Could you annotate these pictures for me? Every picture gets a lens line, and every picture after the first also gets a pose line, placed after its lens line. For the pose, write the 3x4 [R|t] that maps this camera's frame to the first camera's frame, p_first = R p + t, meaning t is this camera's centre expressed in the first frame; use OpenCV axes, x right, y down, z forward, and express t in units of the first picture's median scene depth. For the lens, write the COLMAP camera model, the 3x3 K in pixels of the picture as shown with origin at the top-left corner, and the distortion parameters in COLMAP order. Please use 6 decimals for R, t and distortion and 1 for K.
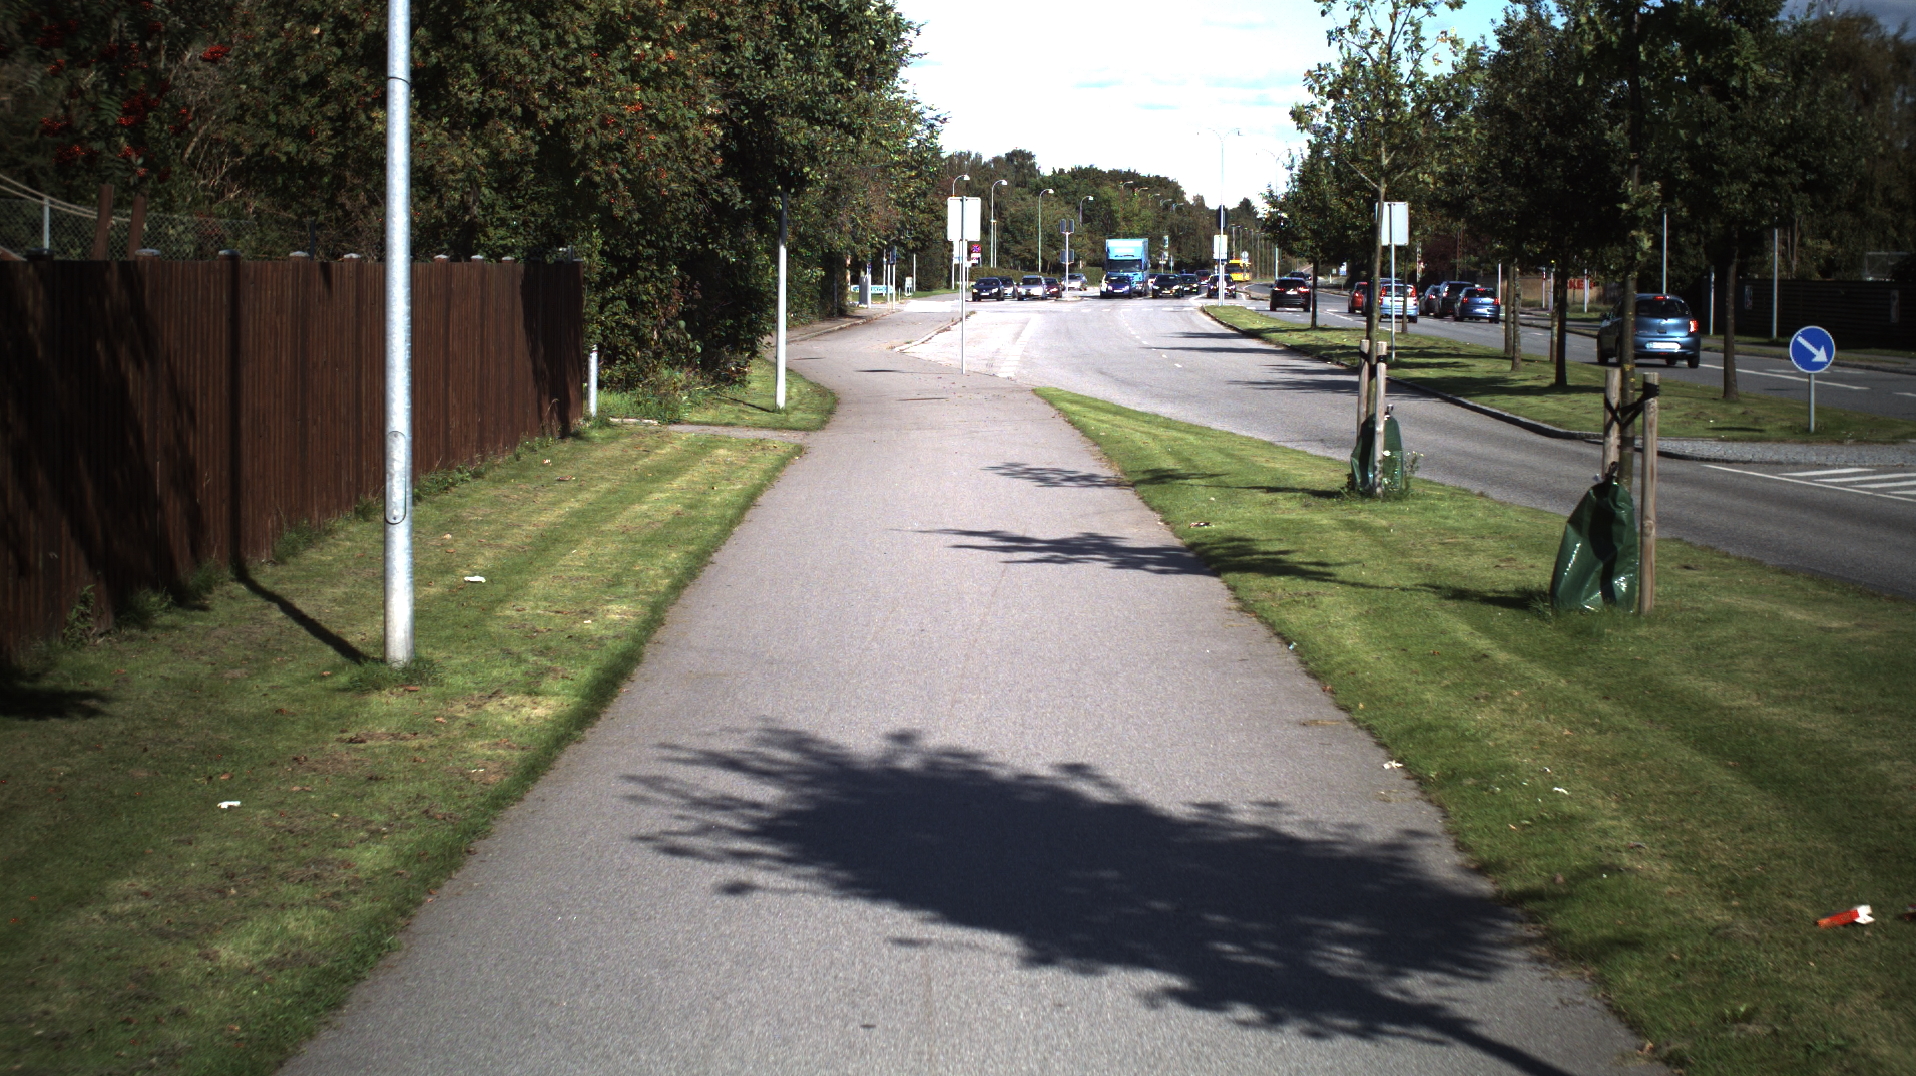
lens RADIAL K [[3067.9, 0, 958.0], [0, 3067.9, 538.0], [0, 0, 1]] dist [-0.224902, 0.193665]
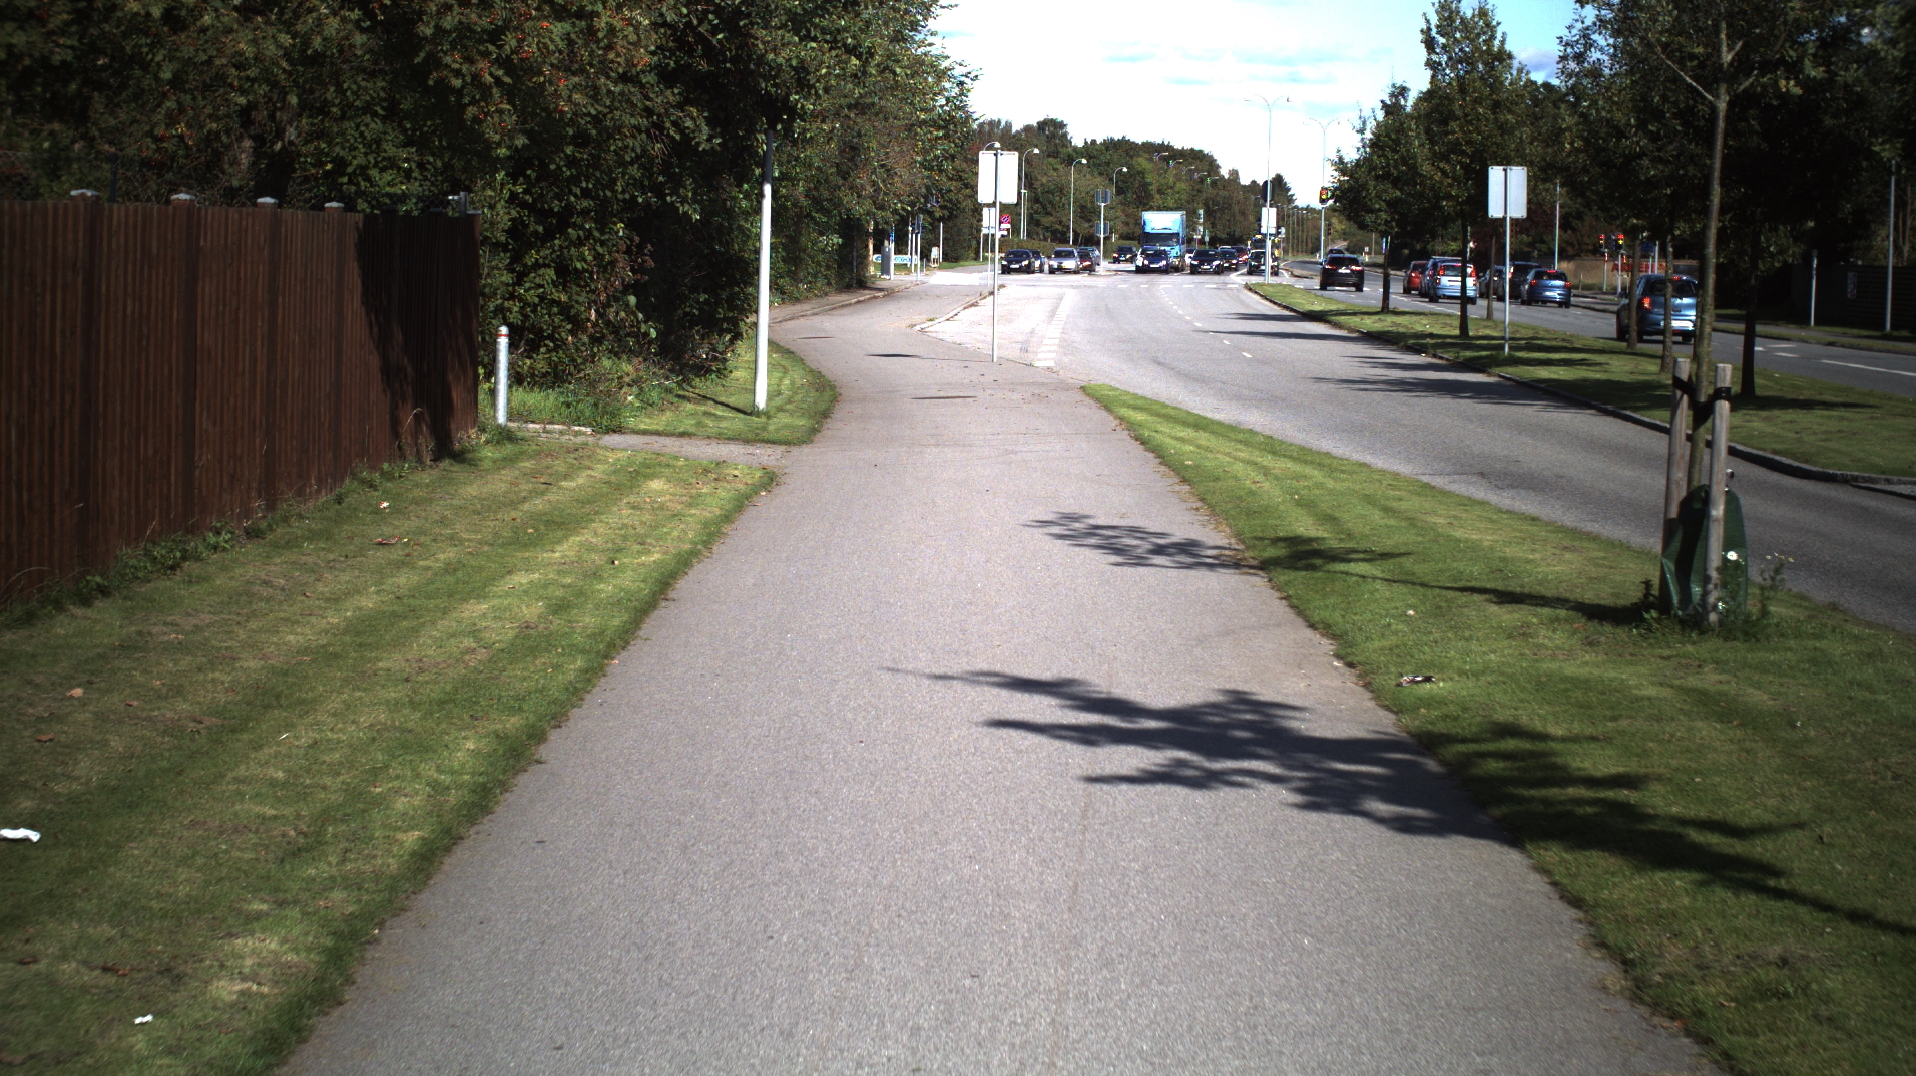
lens RADIAL K [[3067.9, 0, 958.0], [0, 3067.9, 538.0], [0, 0, 1]] dist [-0.224902, 0.193665]
pose [[0.999821, 0.017396, -0.007378, -0.000773], [-0.017327, 0.999807, 0.009295, -0.009042], [0.007538, -0.009166, 0.999930, 0.112299]]
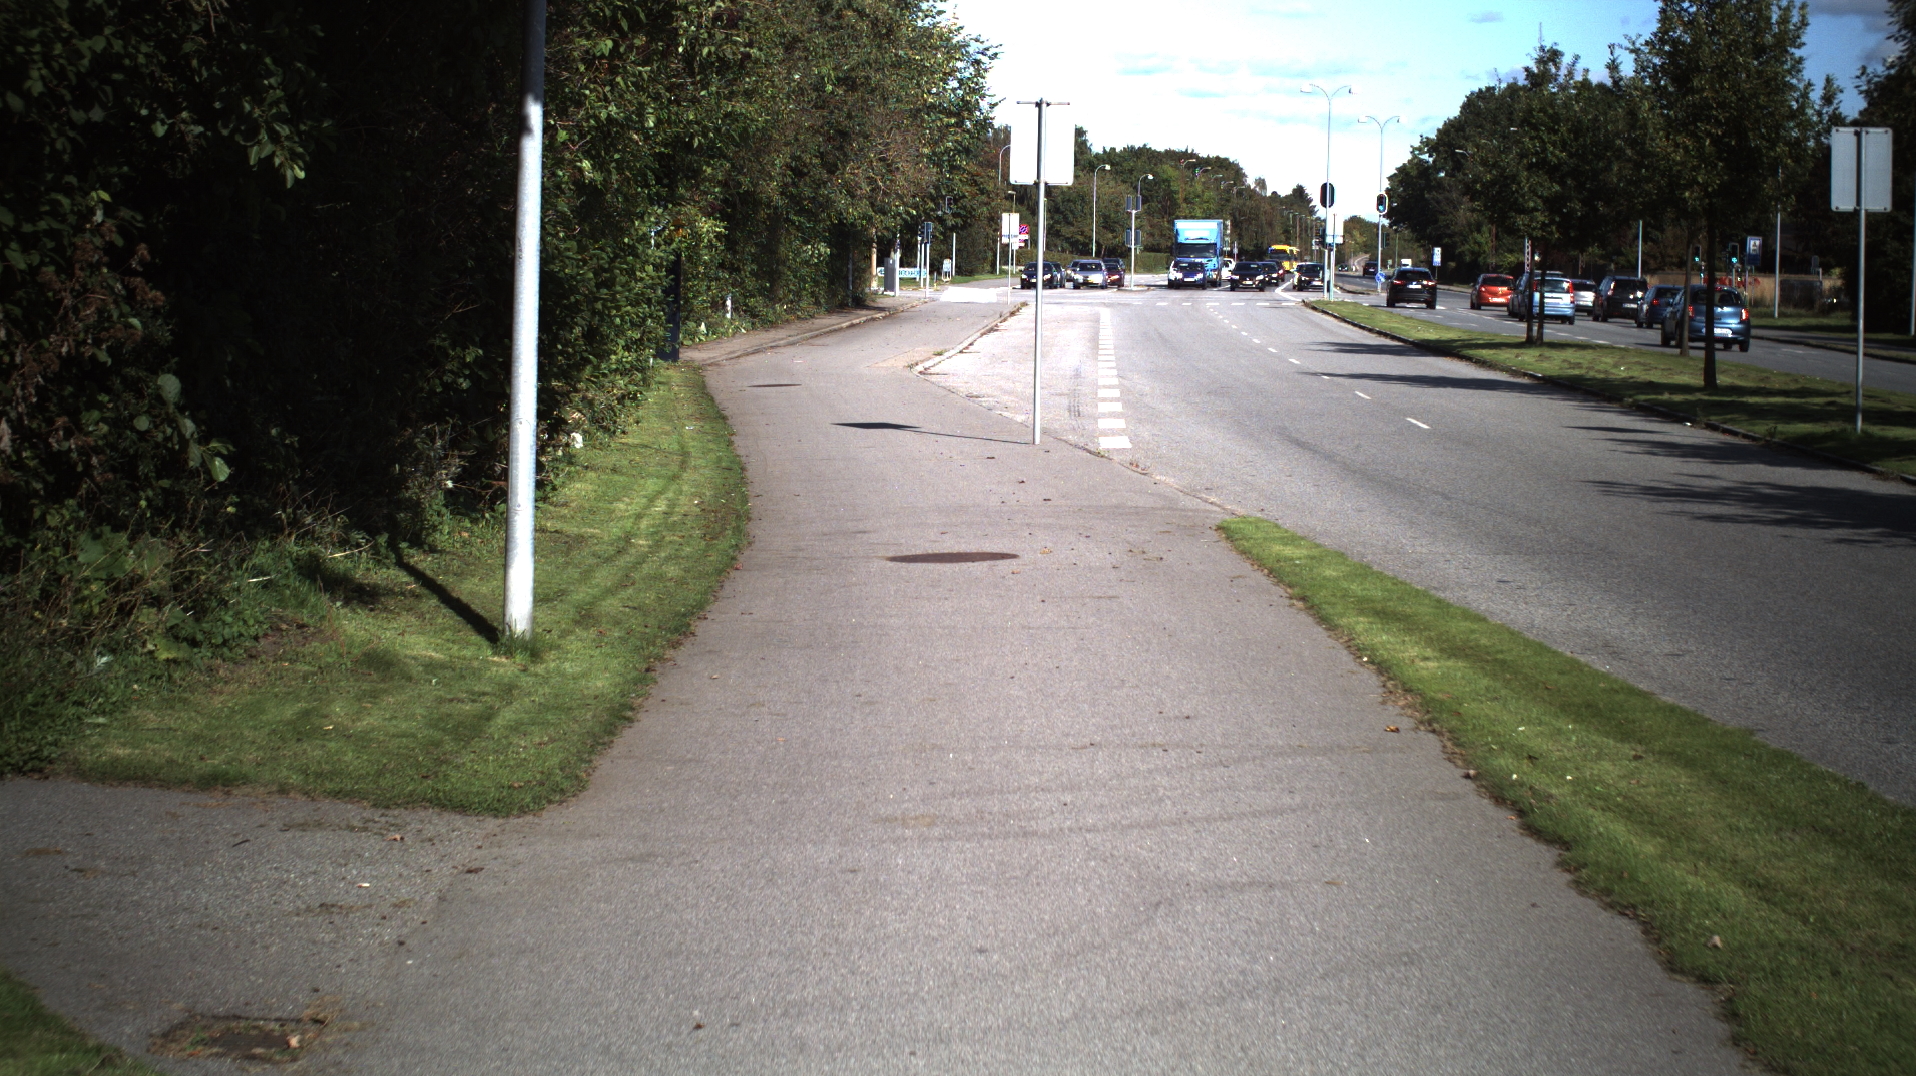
lens RADIAL K [[3067.9, 0, 958.0], [0, 3067.9, 538.0], [0, 0, 1]] dist [-0.224902, 0.193665]
pose [[0.999763, 0.018306, -0.011802, -0.003439], [-0.018244, 0.999820, 0.005265, -0.027860], [0.011896, -0.005048, 0.999916, 0.336882]]
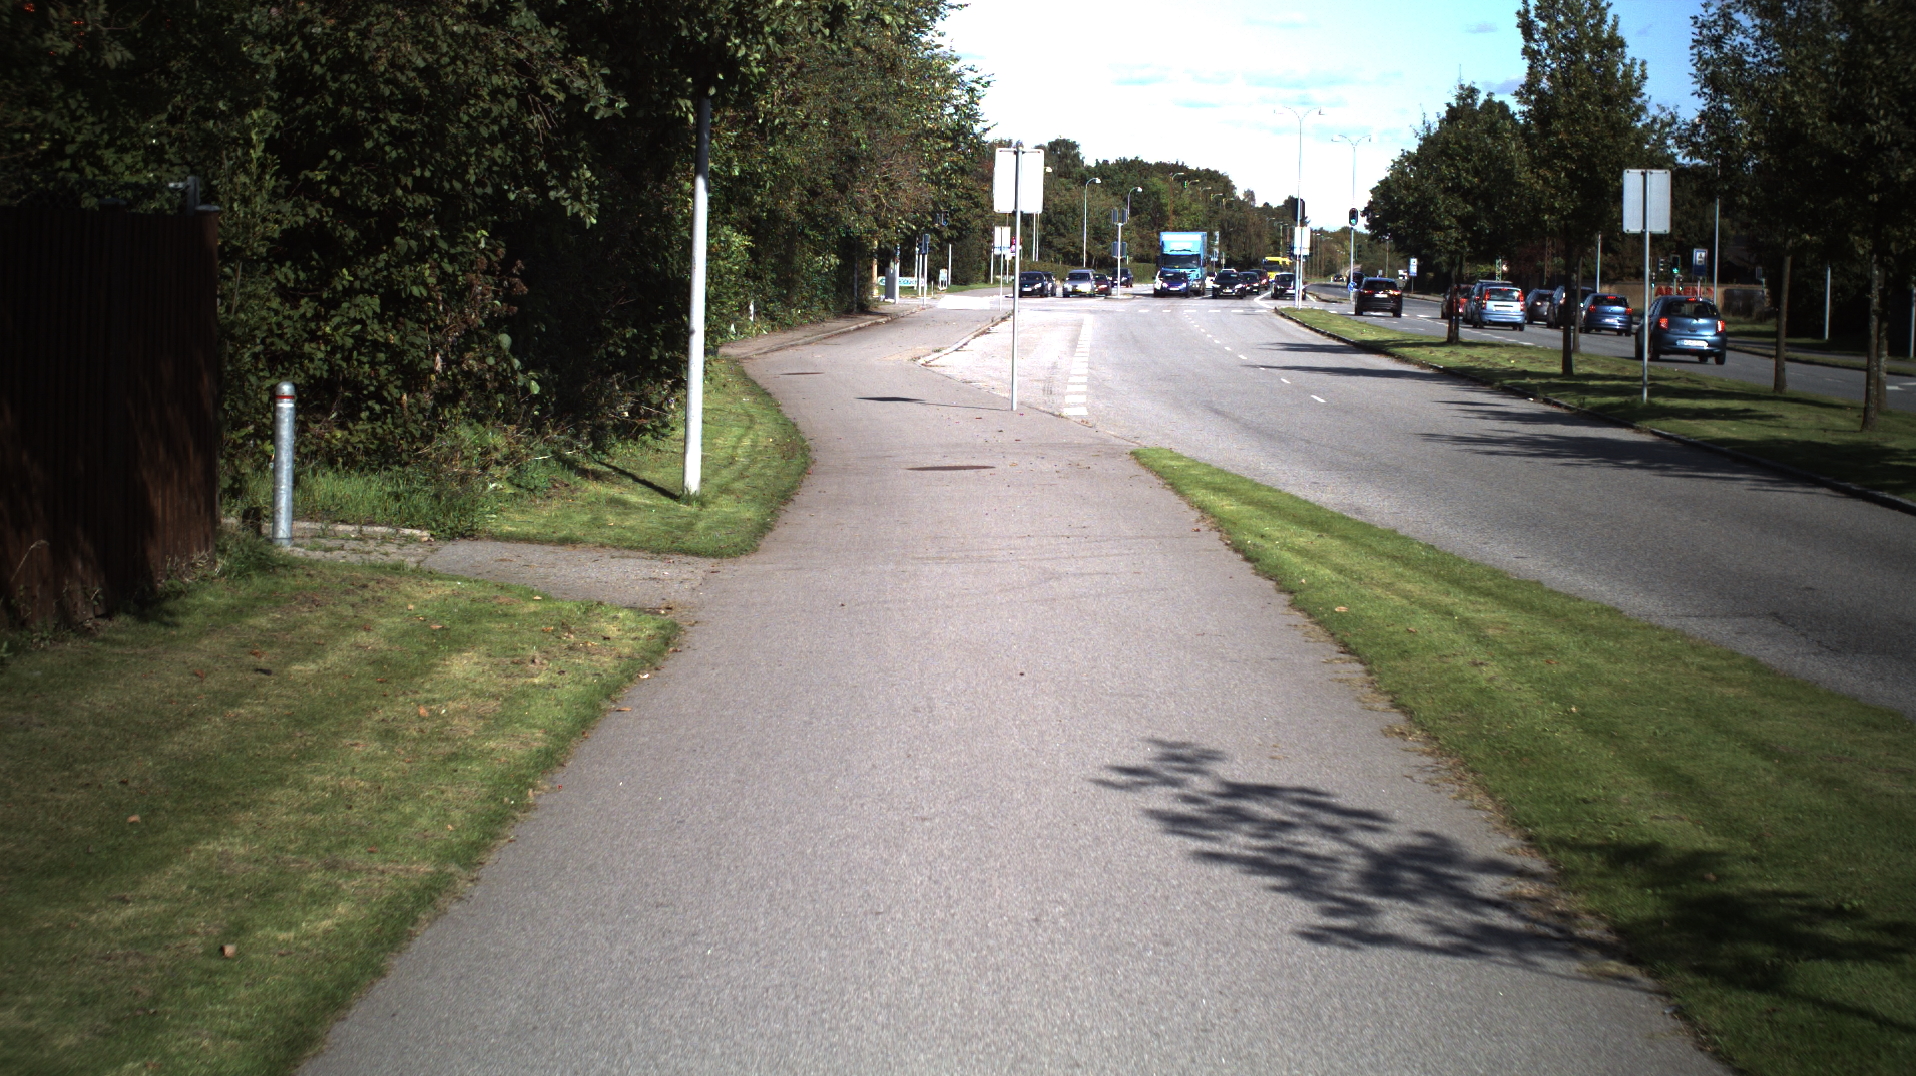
lens RADIAL K [[3067.9, 0, 958.0], [0, 3067.9, 538.0], [0, 0, 1]] dist [-0.224902, 0.193665]
pose [[0.999750, 0.019874, -0.010218, -0.002118], [-0.019854, 0.999801, 0.002064, -0.018298], [0.010257, -0.001861, 0.999946, 0.224450]]
